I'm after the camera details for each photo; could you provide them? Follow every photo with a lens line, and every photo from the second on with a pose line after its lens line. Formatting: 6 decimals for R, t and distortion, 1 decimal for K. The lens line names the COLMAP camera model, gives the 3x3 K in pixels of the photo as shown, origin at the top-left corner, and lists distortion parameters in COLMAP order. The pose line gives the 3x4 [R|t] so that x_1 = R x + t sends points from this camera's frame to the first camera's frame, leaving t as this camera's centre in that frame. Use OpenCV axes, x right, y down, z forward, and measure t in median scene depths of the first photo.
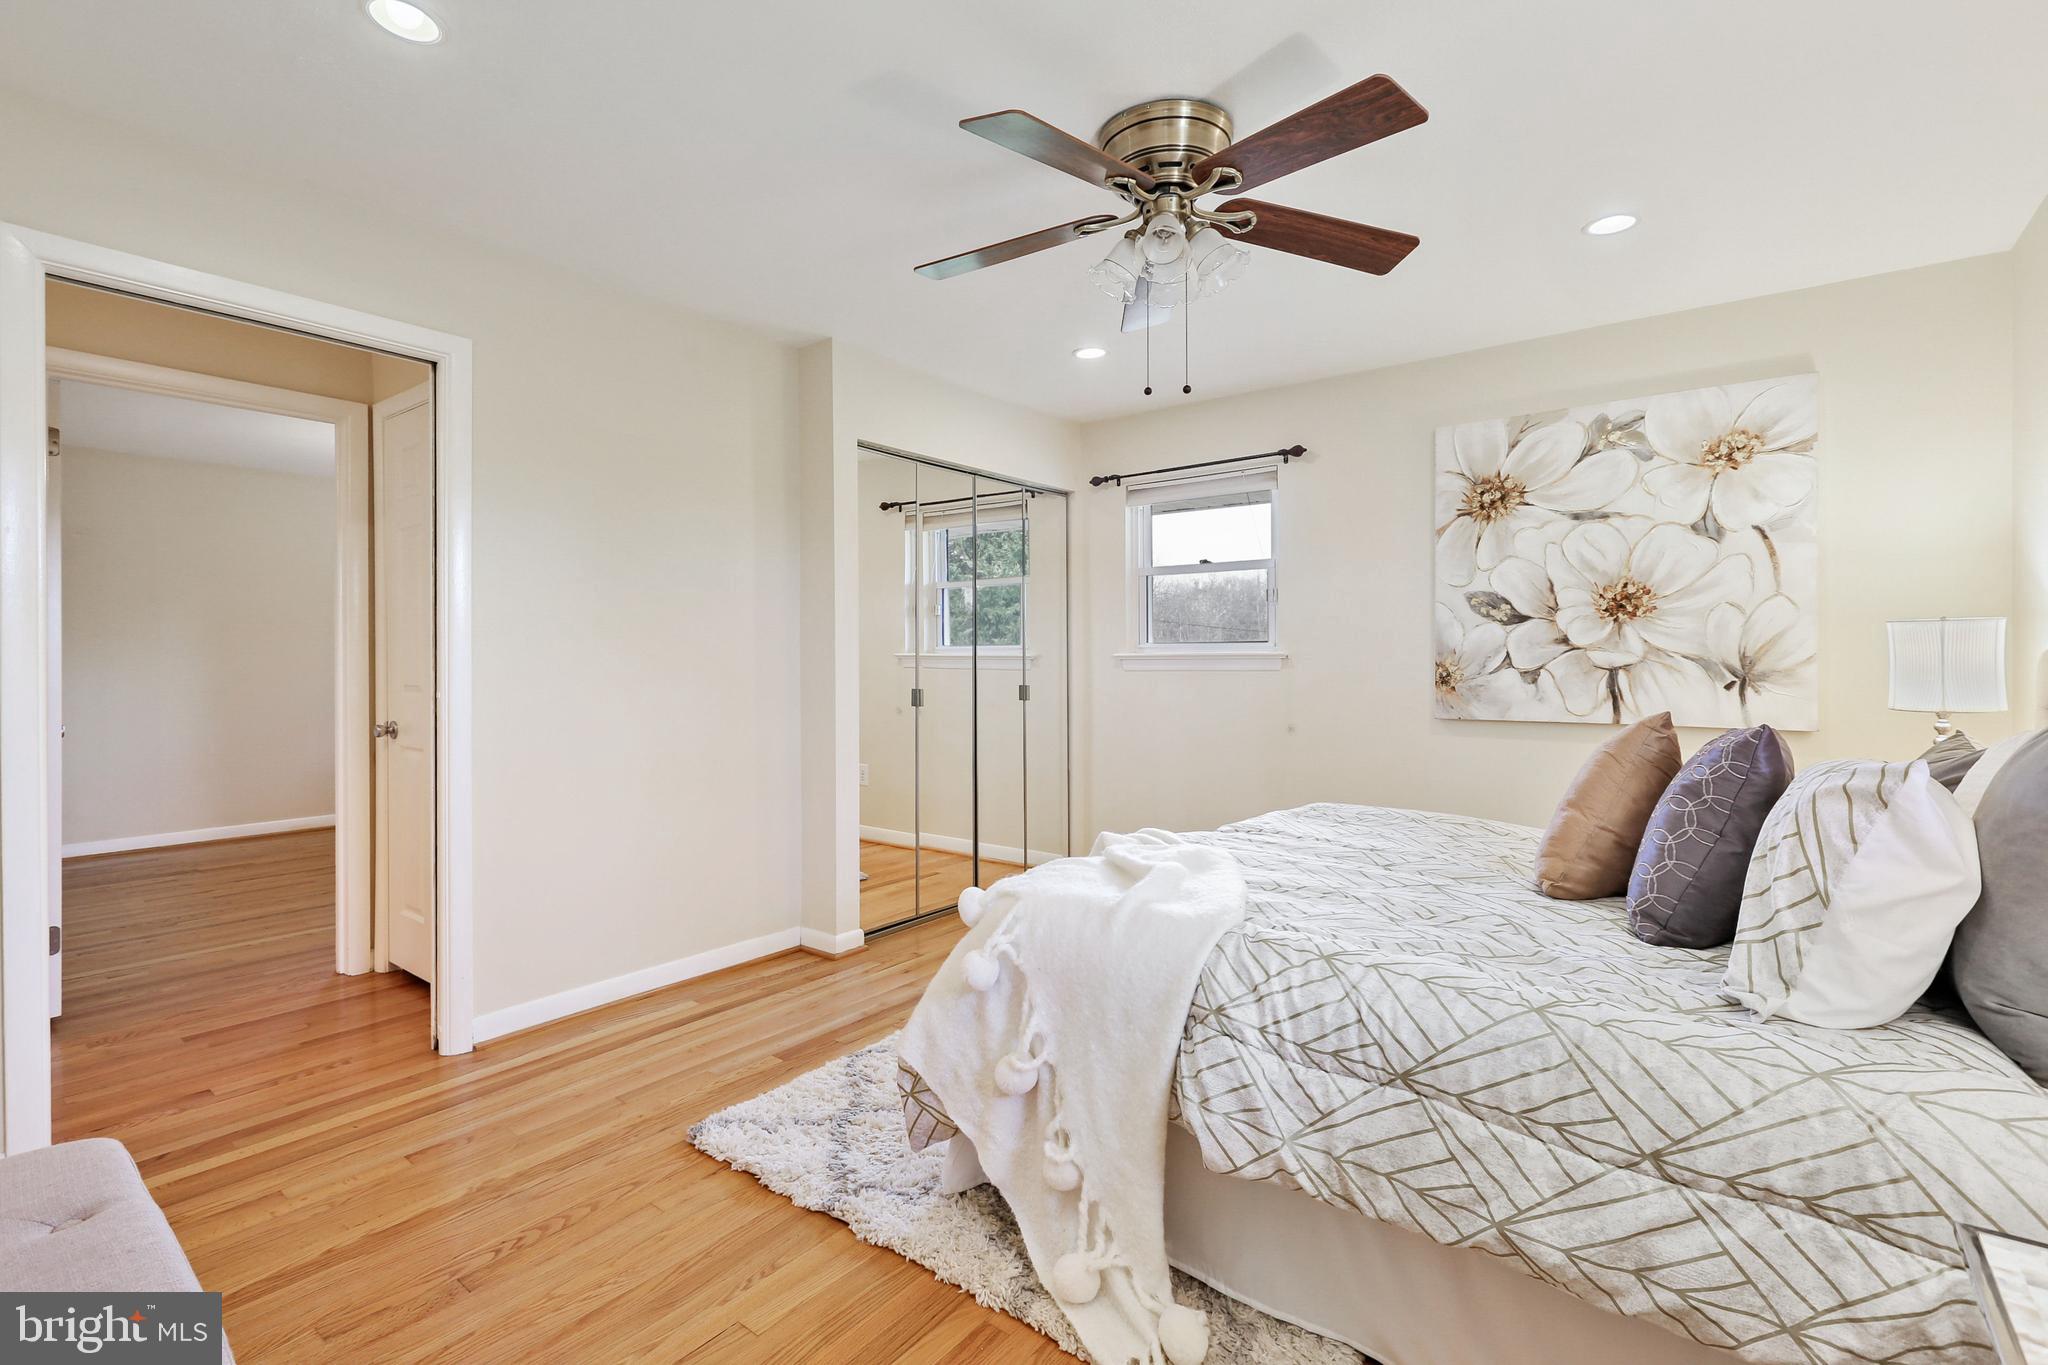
lens RADIAL K [[939.6, 0, 1024.8], [0, 939.6, 674.4], [0, 0, 1]] dist [0.004228, -0.000187]
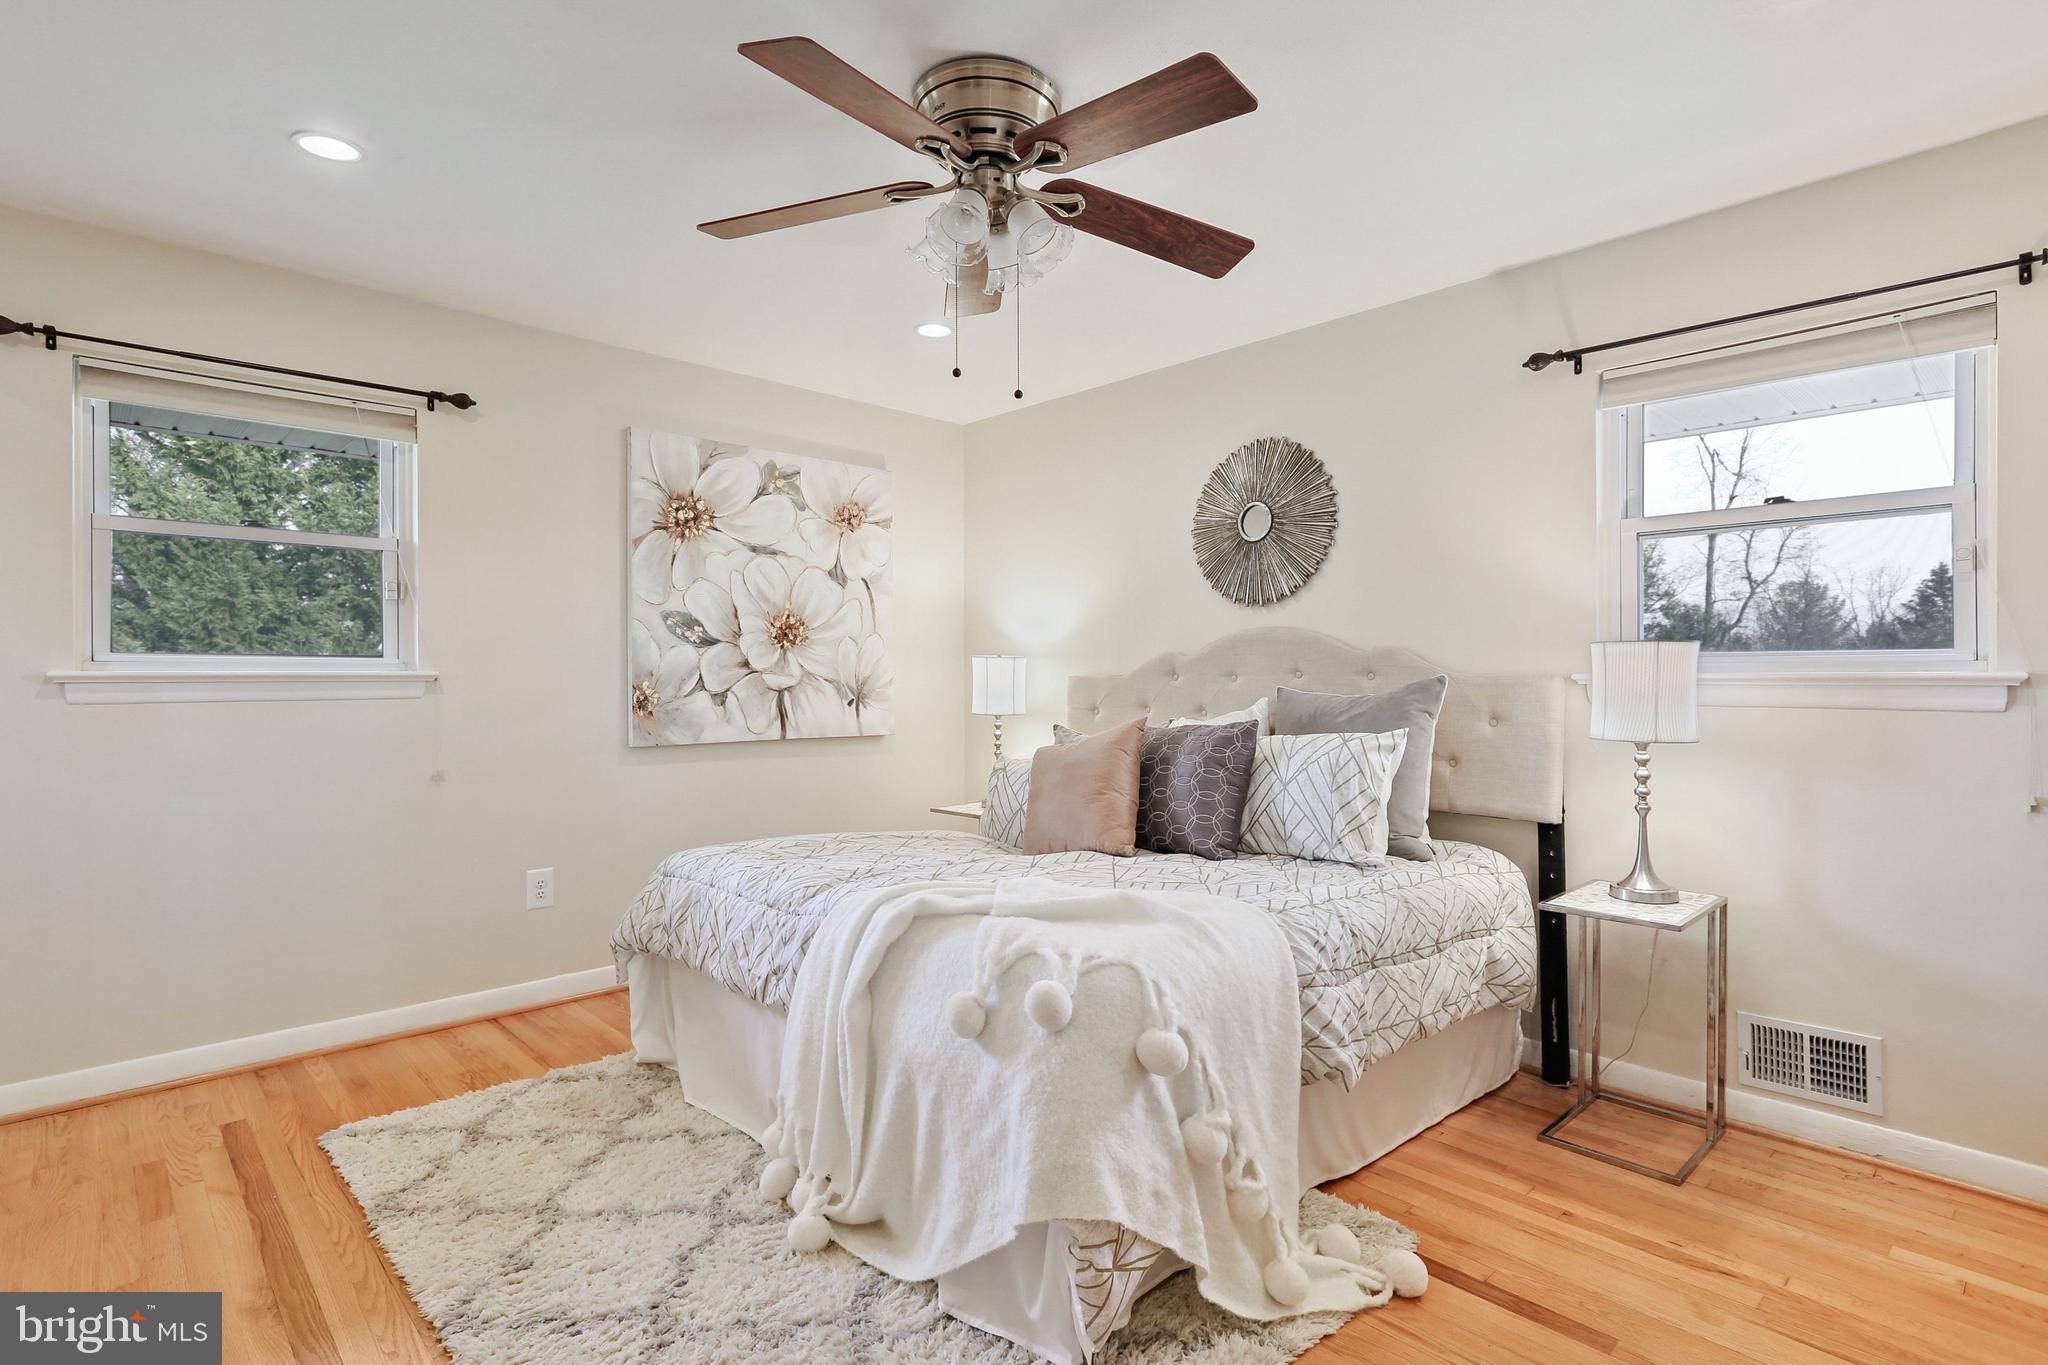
lens RADIAL K [[1009.2, 0, 1028.8], [0, 1009.2, 683.7], [0, 0, 1]] dist [-0.013036, 0.000100]
pose [[0.144346, -0.001736, 0.989526, -0.511068], [0.016632, 0.999861, -0.000672, -0.008106], [-0.989387, 0.016554, 0.144355, 0.528508]]
